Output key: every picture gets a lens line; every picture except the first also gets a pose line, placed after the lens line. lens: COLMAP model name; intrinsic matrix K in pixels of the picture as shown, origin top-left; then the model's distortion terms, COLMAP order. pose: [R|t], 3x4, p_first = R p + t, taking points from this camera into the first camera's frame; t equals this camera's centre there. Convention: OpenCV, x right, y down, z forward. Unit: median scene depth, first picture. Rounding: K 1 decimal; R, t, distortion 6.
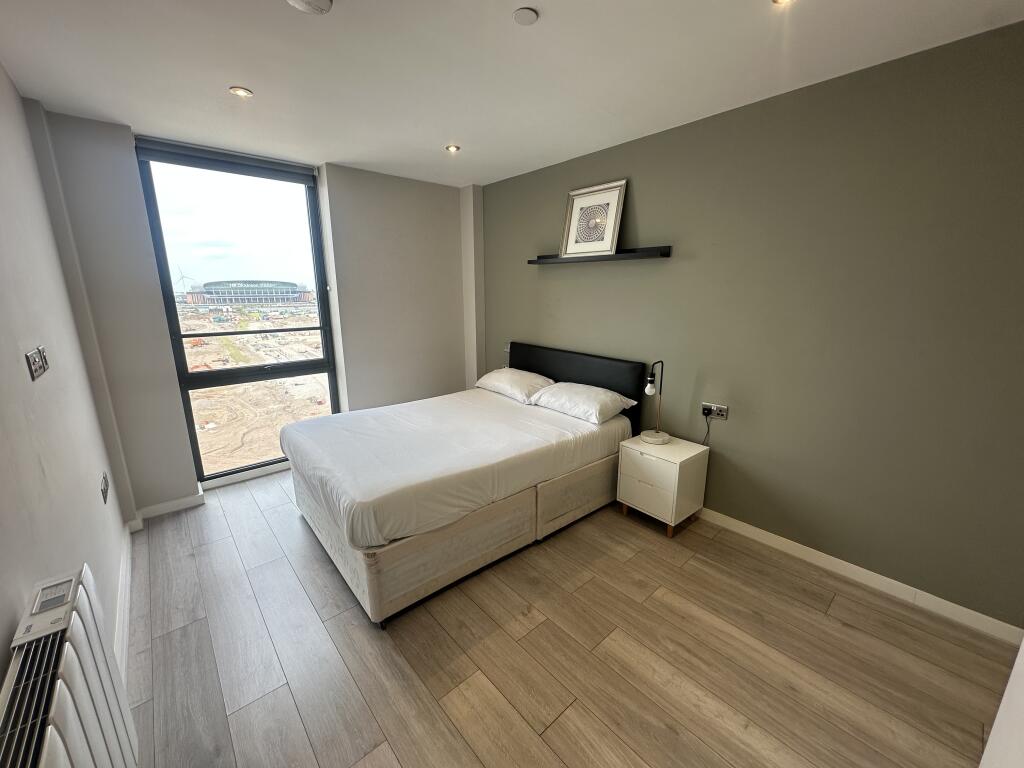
lens RADIAL K [[407.6, 0, 512.0], [0, 407.6, 384.0], [0, 0, 1]] dist [0.000282, 0.000093]
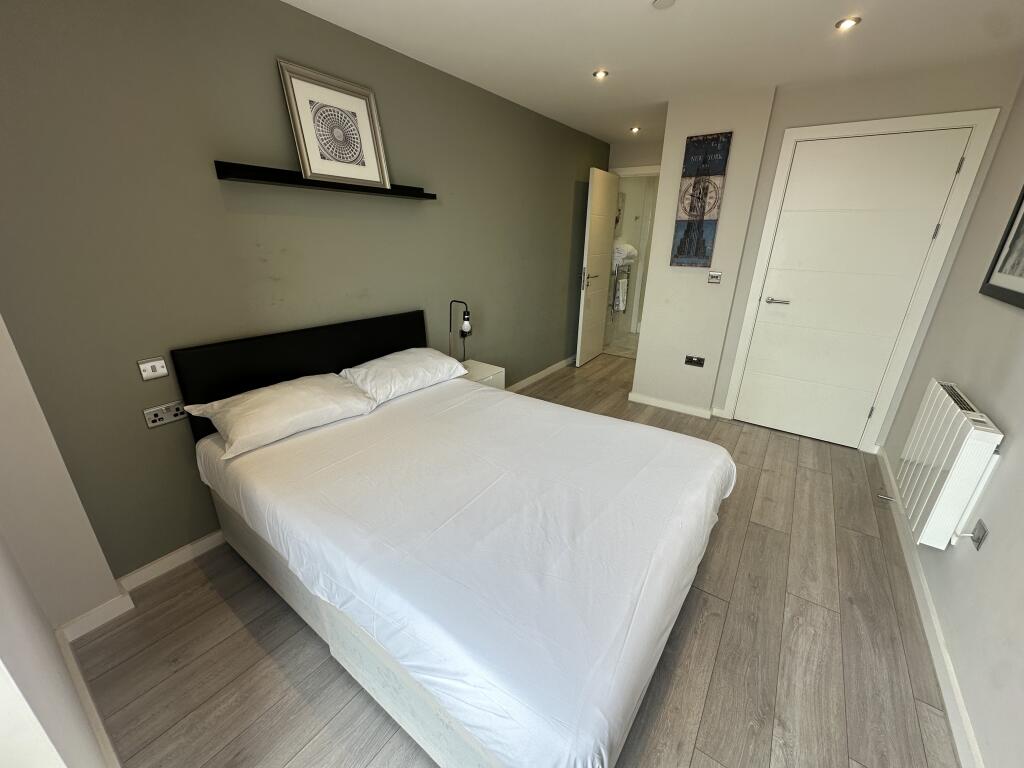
lens RADIAL K [[407.6, 0, 512.0], [0, 407.6, 384.0], [0, 0, 1]] dist [0.000282, 0.000093]
pose [[-0.225452, -0.343377, 0.911737, -0.678060], [0.208279, 0.897208, 0.389408, -0.226169], [-0.951731, 0.277688, -0.130759, 0.954146]]
